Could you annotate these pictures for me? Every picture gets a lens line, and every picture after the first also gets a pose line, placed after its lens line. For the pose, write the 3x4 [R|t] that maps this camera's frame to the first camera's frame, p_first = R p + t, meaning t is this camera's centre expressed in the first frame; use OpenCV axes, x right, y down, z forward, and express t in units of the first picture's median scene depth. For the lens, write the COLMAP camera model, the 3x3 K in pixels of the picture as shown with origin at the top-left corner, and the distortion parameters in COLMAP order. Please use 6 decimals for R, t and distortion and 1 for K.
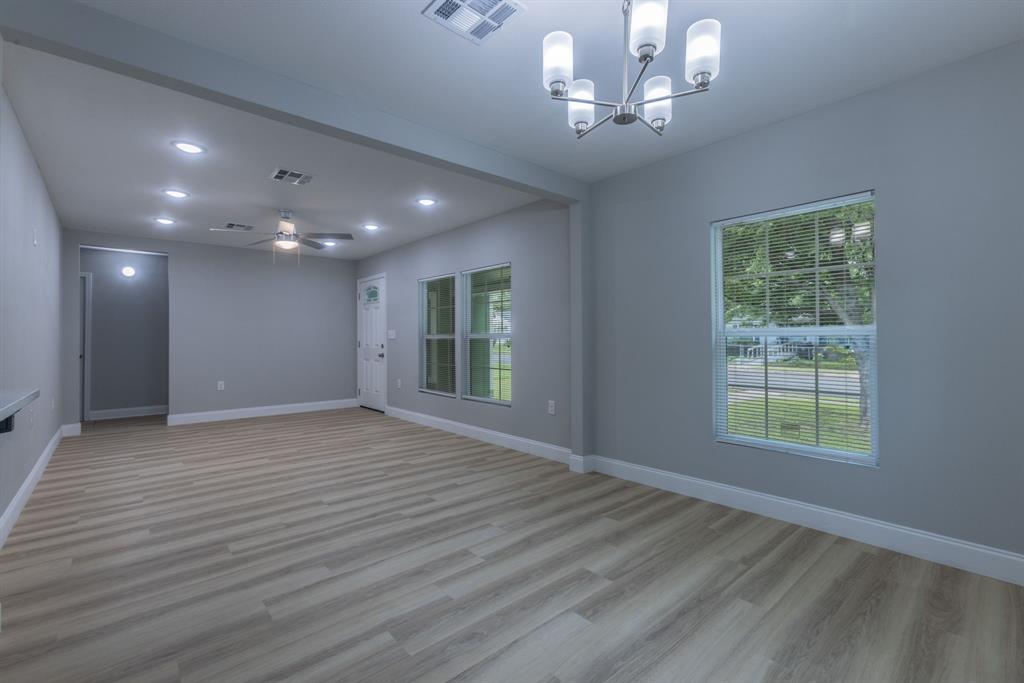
lens RADIAL K [[459.0, 0, 506.6], [0, 459.0, 335.2], [0, 0, 1]] dist [-0.020475, -0.000059]
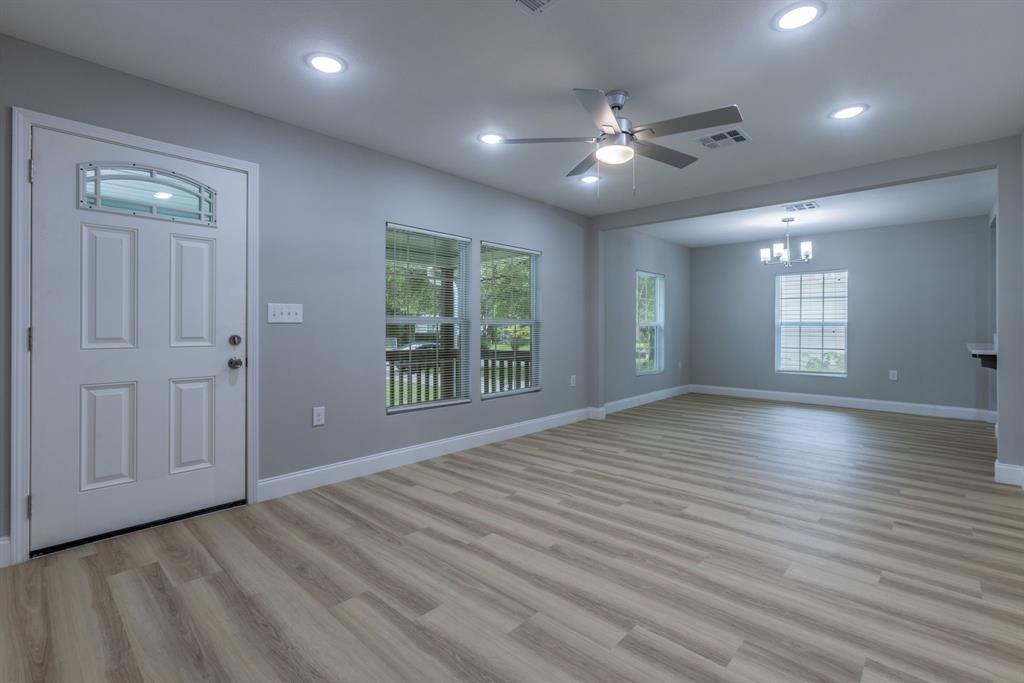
lens RADIAL K [[459.0, 0, 506.6], [0, 459.0, 335.2], [0, 0, 1]] dist [-0.020475, -0.000059]
pose [[-0.096076, -0.015876, 0.995247, -0.796366], [-0.013615, 0.999800, 0.014634, 0.011517], [-0.995281, -0.012144, -0.096273, 0.918739]]
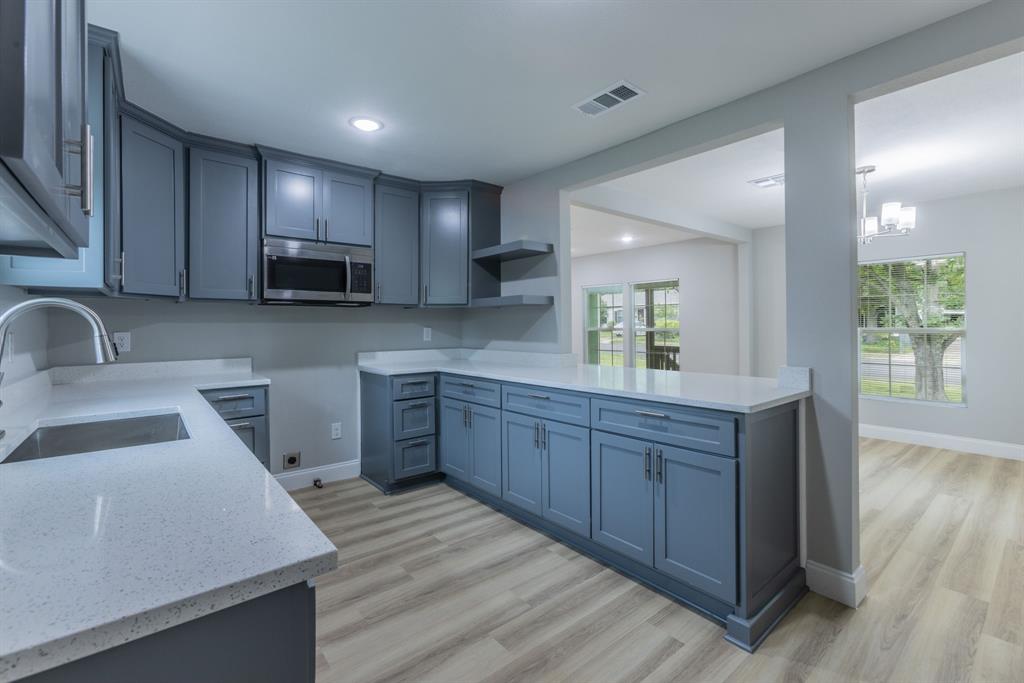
lens RADIAL K [[455.0, 0, 510.8], [0, 455.0, 323.3], [0, 0, 1]] dist [-0.008638, 0.000123]
pose [[0.999251, -0.005029, -0.038368, -0.347207], [0.005359, 0.999950, 0.008492, -0.027402], [0.038324, -0.008691, 0.999228, -0.325237]]
